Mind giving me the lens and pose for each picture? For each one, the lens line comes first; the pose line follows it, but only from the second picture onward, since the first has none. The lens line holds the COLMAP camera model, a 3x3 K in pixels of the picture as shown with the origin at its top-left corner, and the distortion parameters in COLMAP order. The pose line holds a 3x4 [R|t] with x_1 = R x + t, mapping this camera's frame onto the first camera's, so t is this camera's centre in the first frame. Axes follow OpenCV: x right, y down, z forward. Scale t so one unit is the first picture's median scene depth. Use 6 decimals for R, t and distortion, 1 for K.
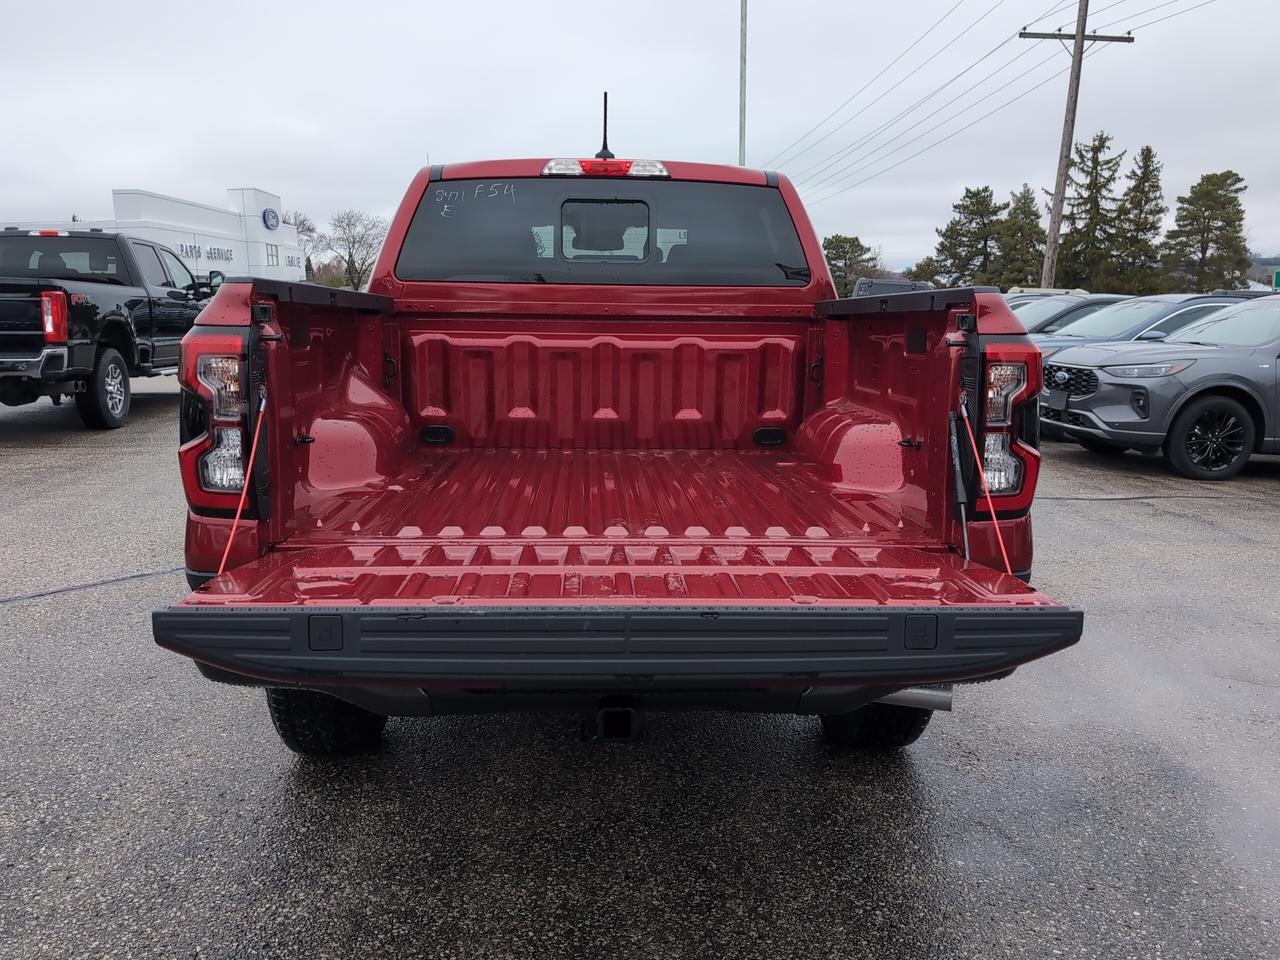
lens RADIAL K [[1081.6, 0, 632.8], [0, 1081.6, 484.1], [0, 0, 1]] dist [0.006770, 0.002695]
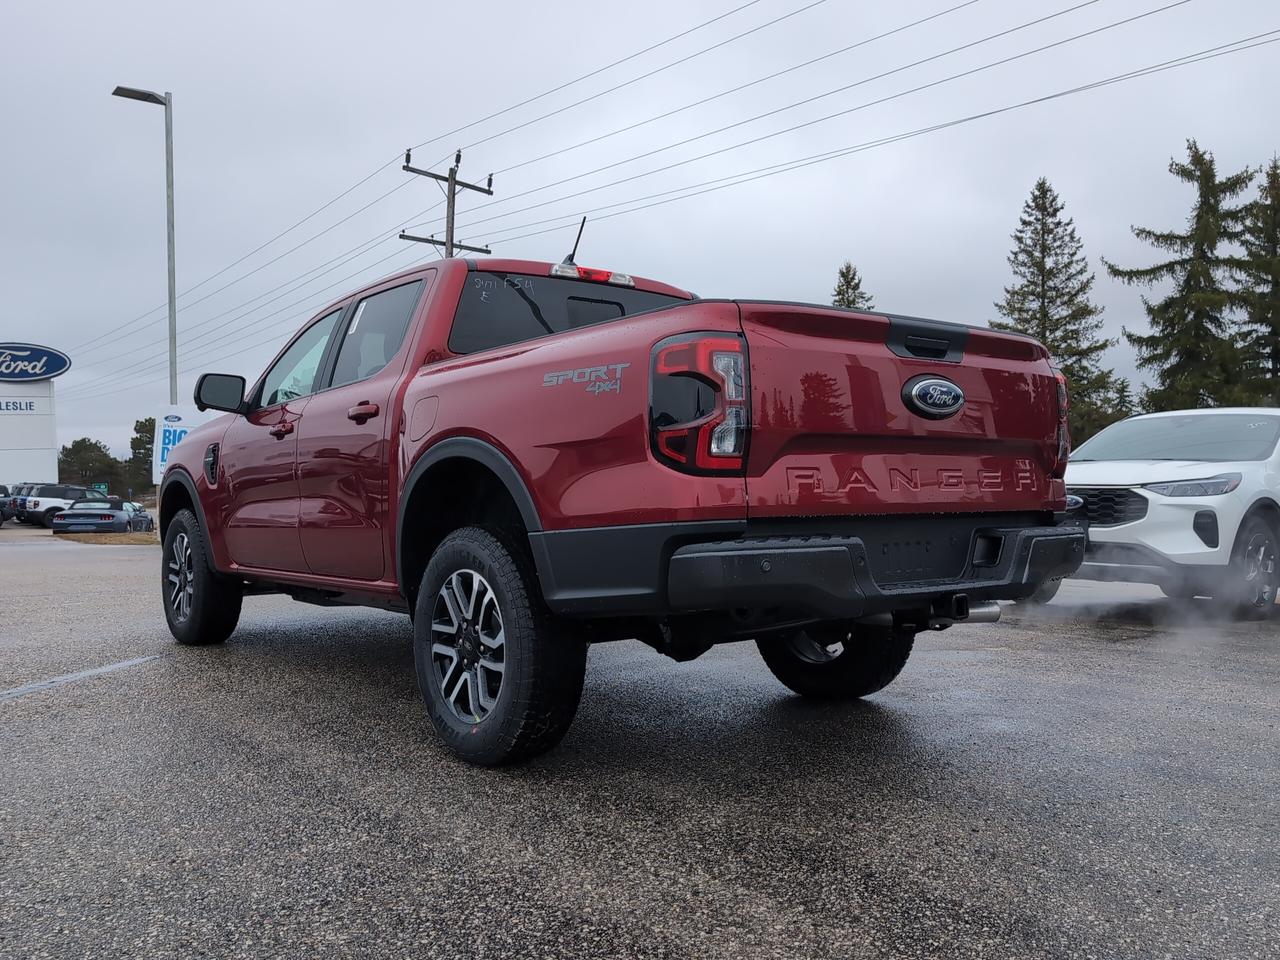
lens RADIAL K [[1081.6, 0, 640.8], [0, 1081.6, 481.1], [0, 0, 1]] dist [0.006770, 0.002695]
pose [[0.821852, -0.011052, 0.569593, -0.688347], [0.107776, 0.984774, -0.136401, 0.116232], [-0.559413, 0.173490, 0.810530, 0.003442]]
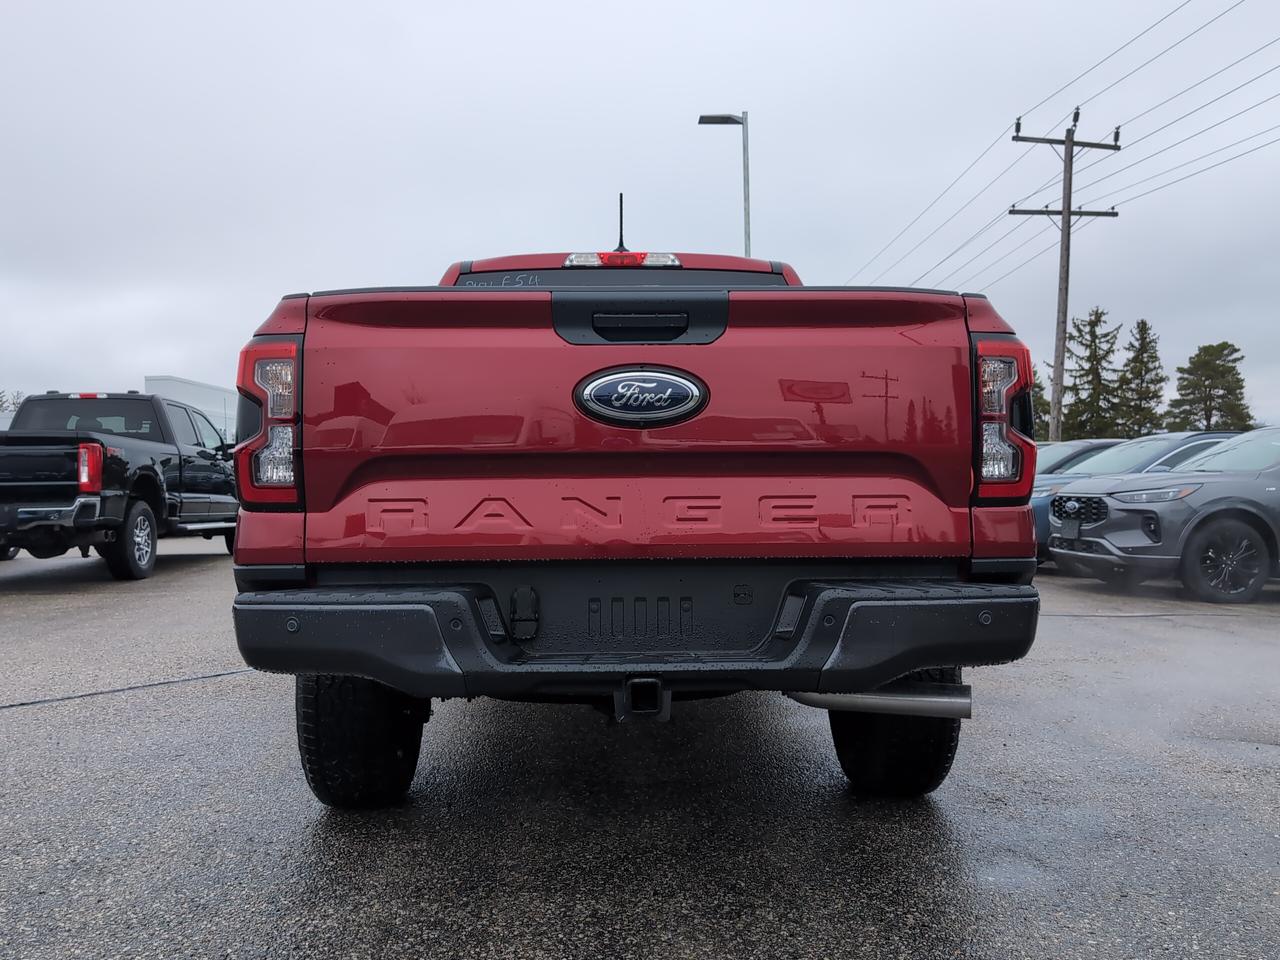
lens RADIAL K [[1081.6, 0, 632.9], [0, 1081.6, 483.3], [0, 0, 1]] dist [0.006770, 0.002695]
pose [[0.999747, -0.018400, -0.012960, -0.004420], [0.016052, 0.986582, -0.162474, 0.104799], [0.015776, 0.162225, 0.986628, -0.031420]]
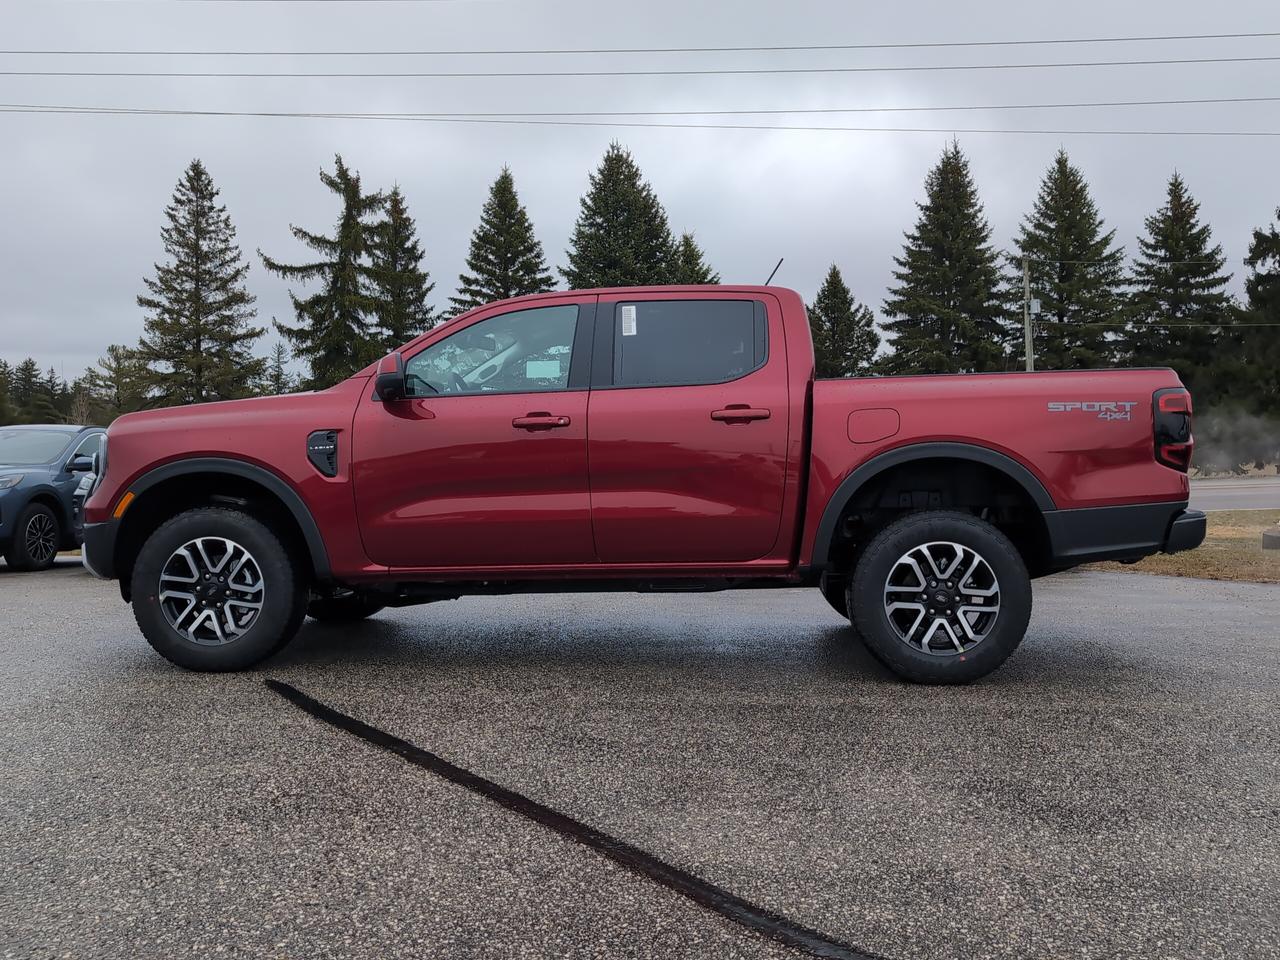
lens RADIAL K [[1081.6, 0, 633.6], [0, 1081.6, 482.8], [0, 0, 1]] dist [0.006770, 0.002695]
pose [[0.127234, -0.028589, 0.991461, -3.749389], [0.171121, 0.985229, 0.006449, -0.602176], [-0.977000, 0.168839, 0.130247, 3.620200]]
